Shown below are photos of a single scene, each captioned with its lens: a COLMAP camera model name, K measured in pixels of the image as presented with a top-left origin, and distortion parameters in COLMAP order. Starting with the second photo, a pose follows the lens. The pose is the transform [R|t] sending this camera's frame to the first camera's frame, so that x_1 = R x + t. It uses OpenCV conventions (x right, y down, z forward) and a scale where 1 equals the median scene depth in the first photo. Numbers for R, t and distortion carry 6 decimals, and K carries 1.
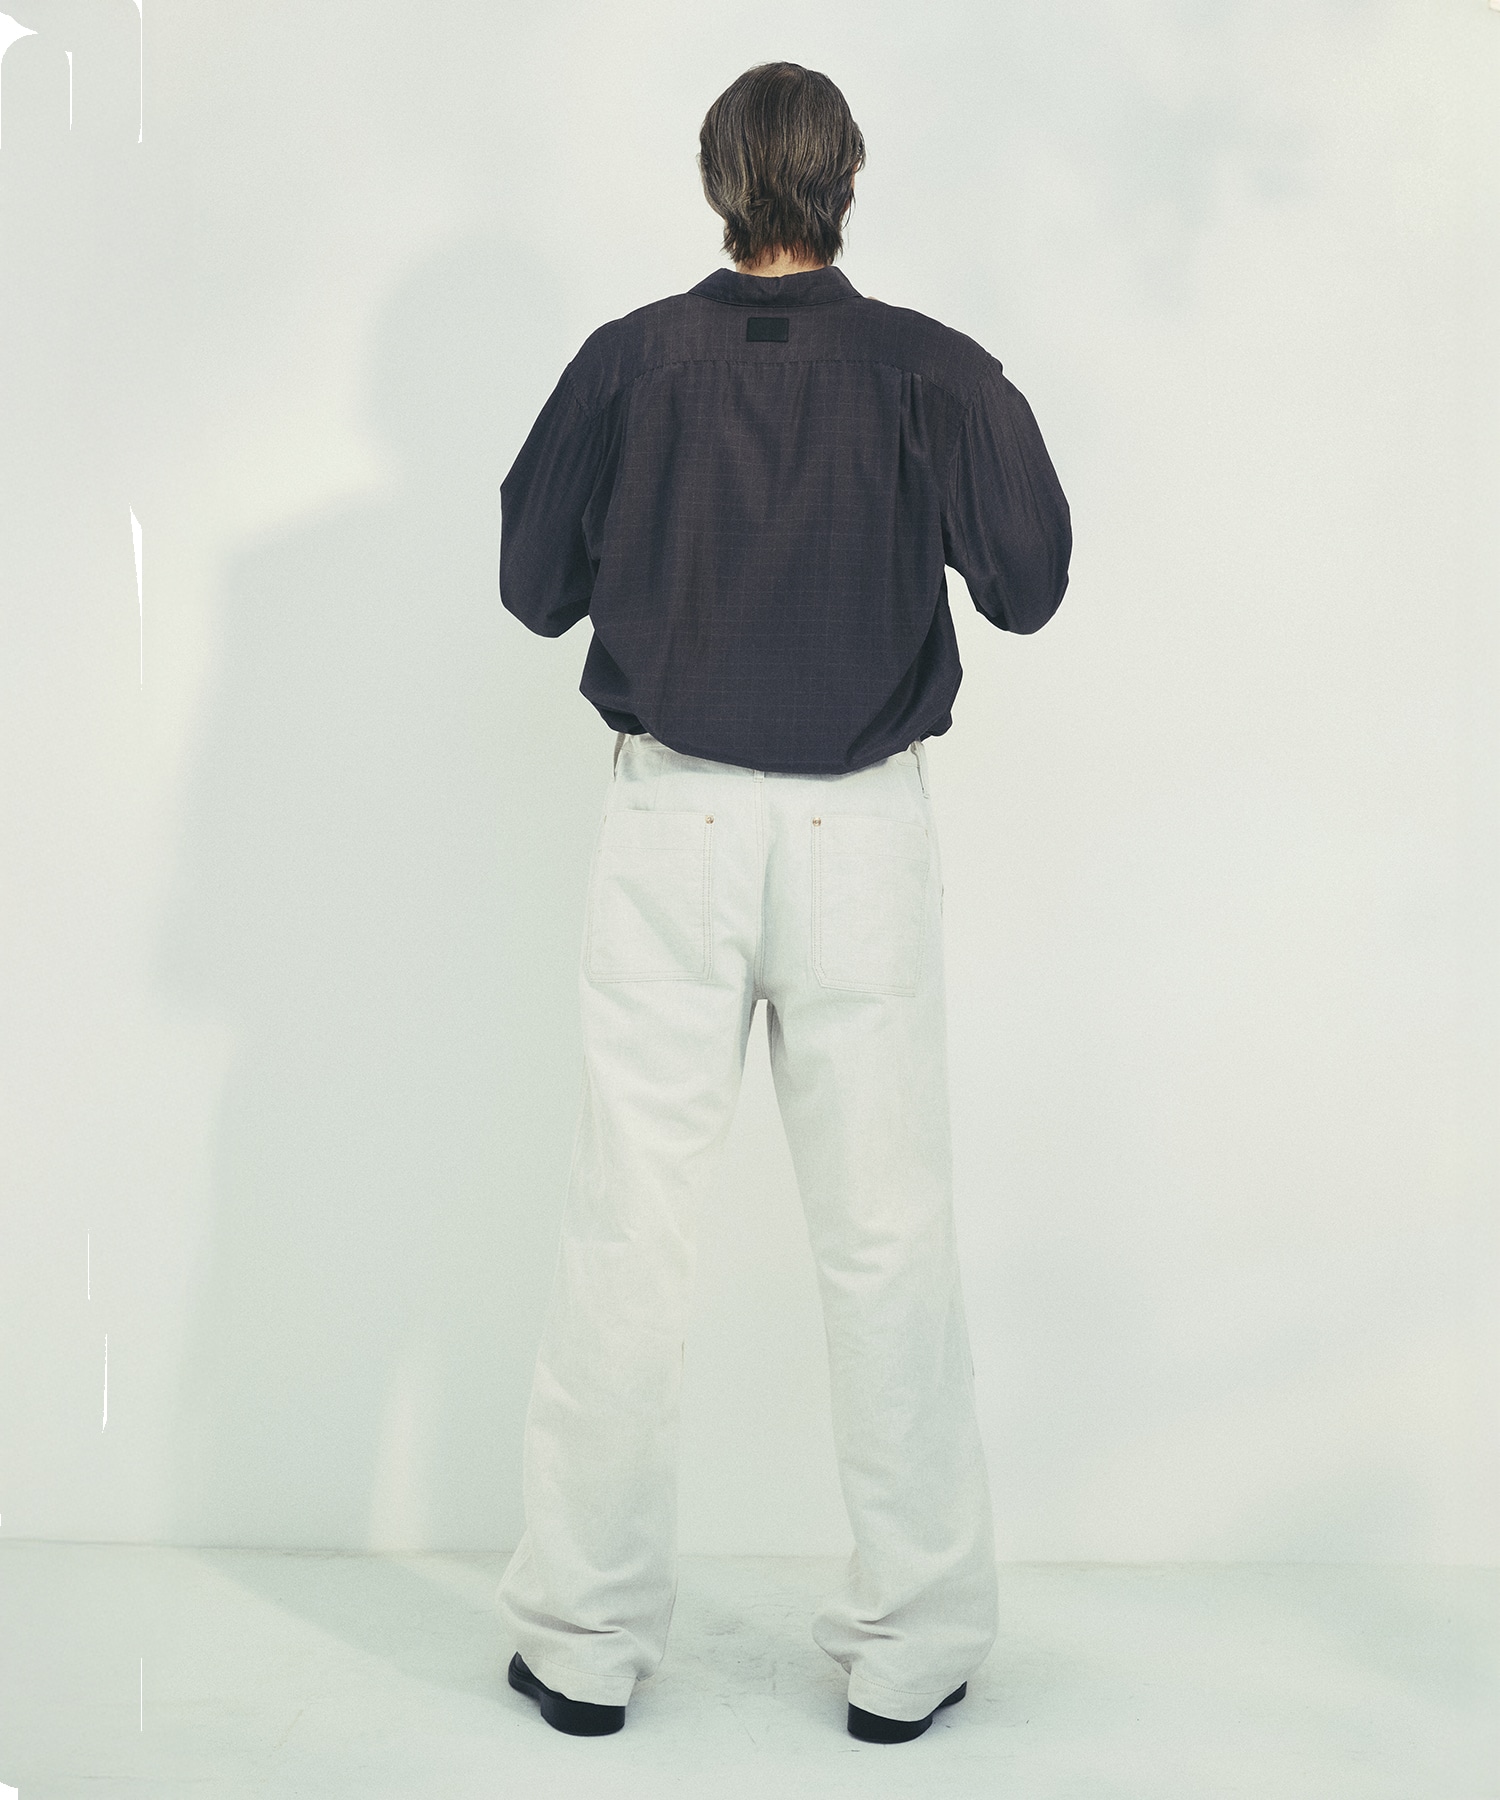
lens RADIAL K [[2979.7, 0, 750.0], [0, 2979.7, 900.0], [0, 0, 1]] dist [0.002181, -0.009087]
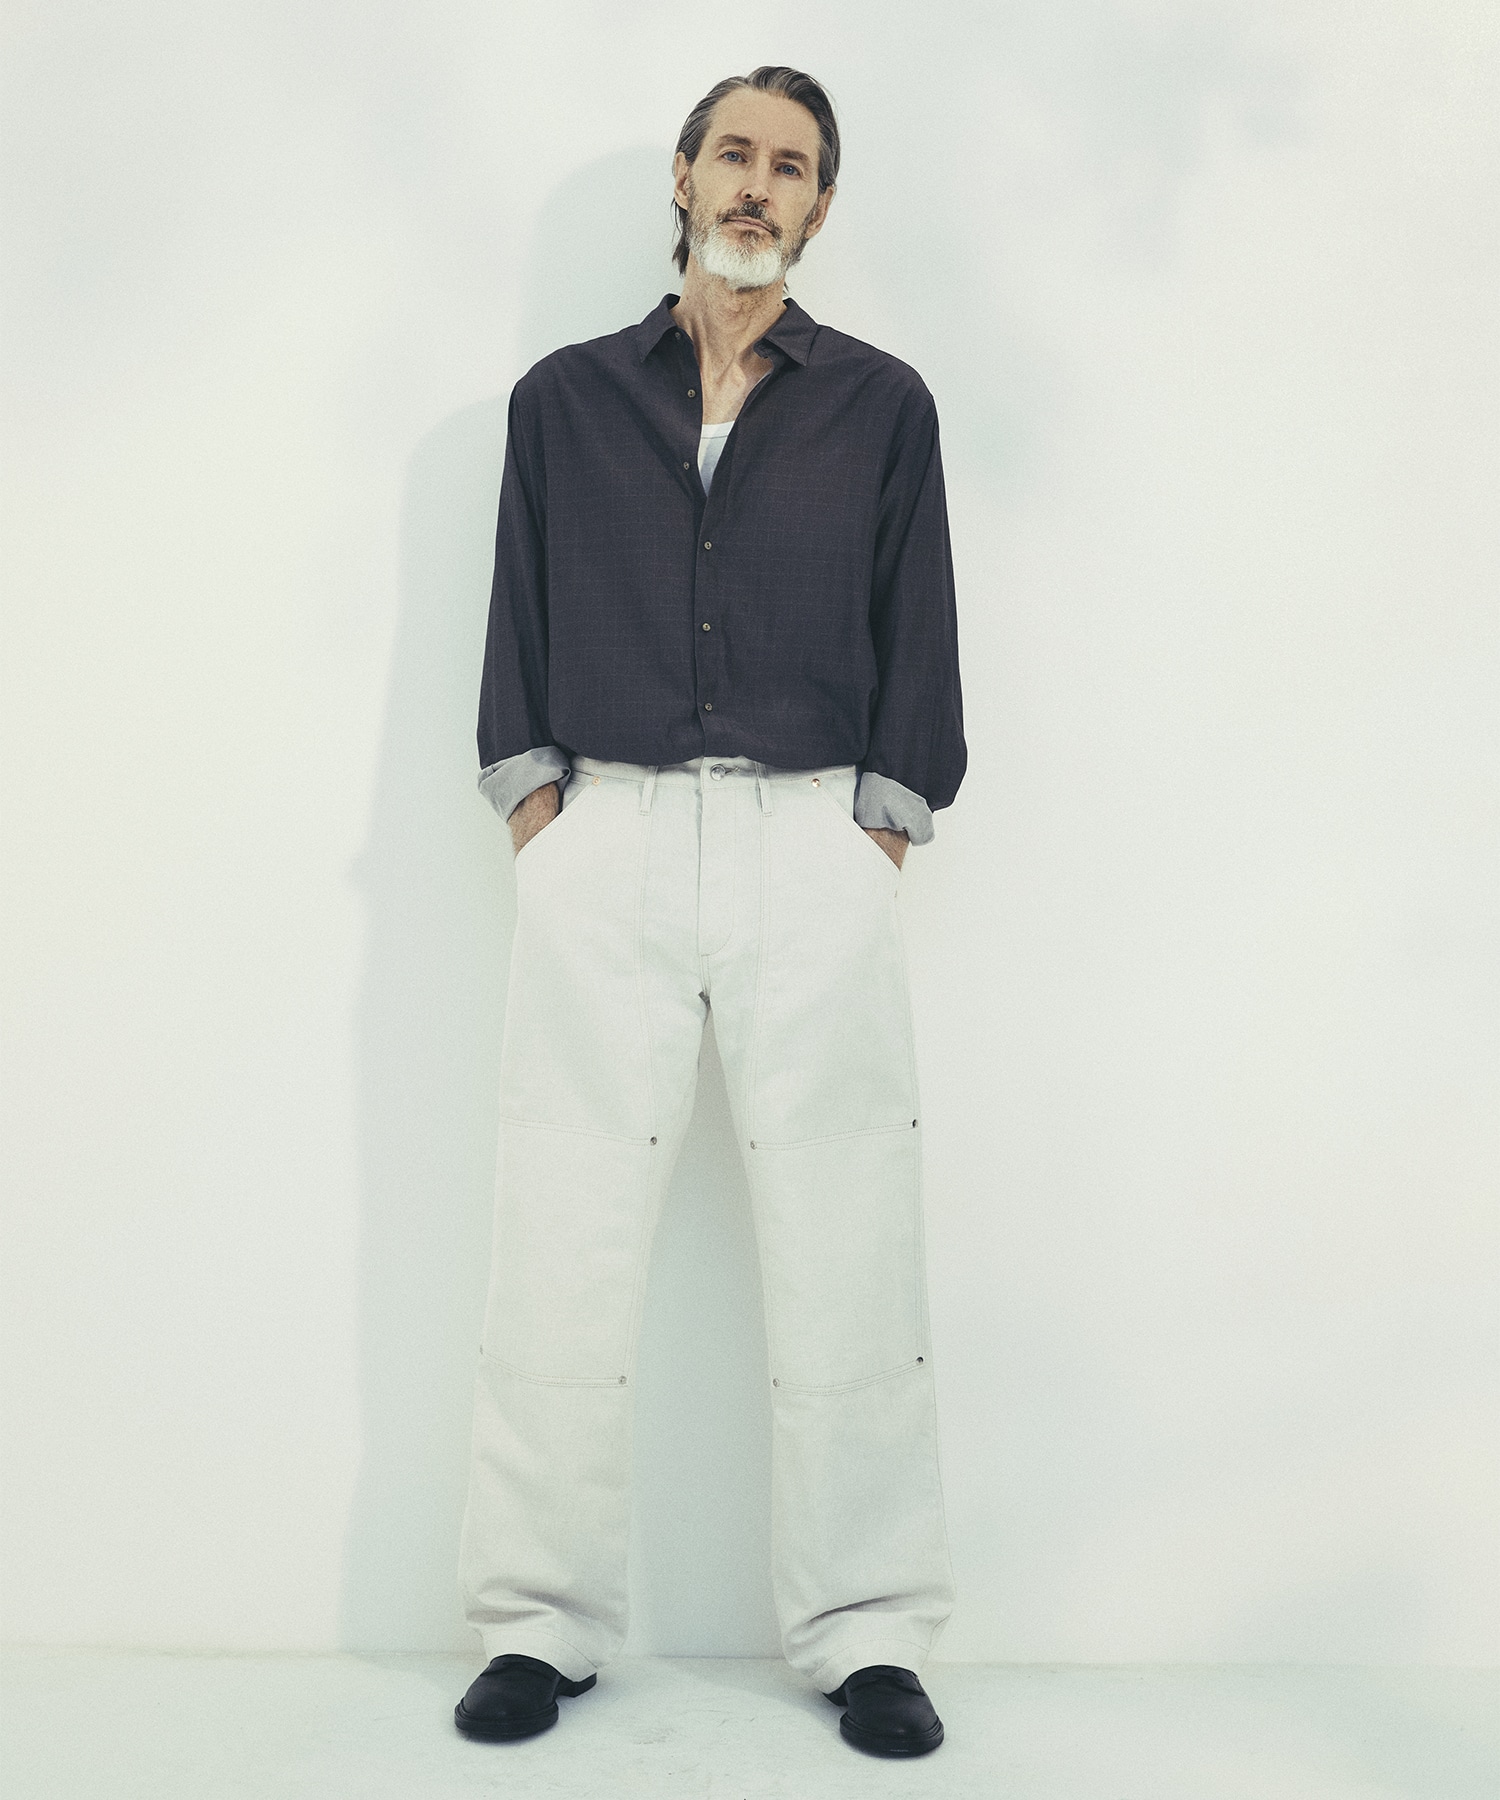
lens RADIAL K [[2791.3, 0, 750.0], [0, 2791.3, 900.0], [0, 0, 1]] dist [-0.145527, 1.826192]
pose [[0.999945, 0.000512, 0.010462, 0.012872], [-0.000392, 0.999934, -0.011439, -0.000352], [-0.010467, 0.011434, 0.999880, 0.158605]]
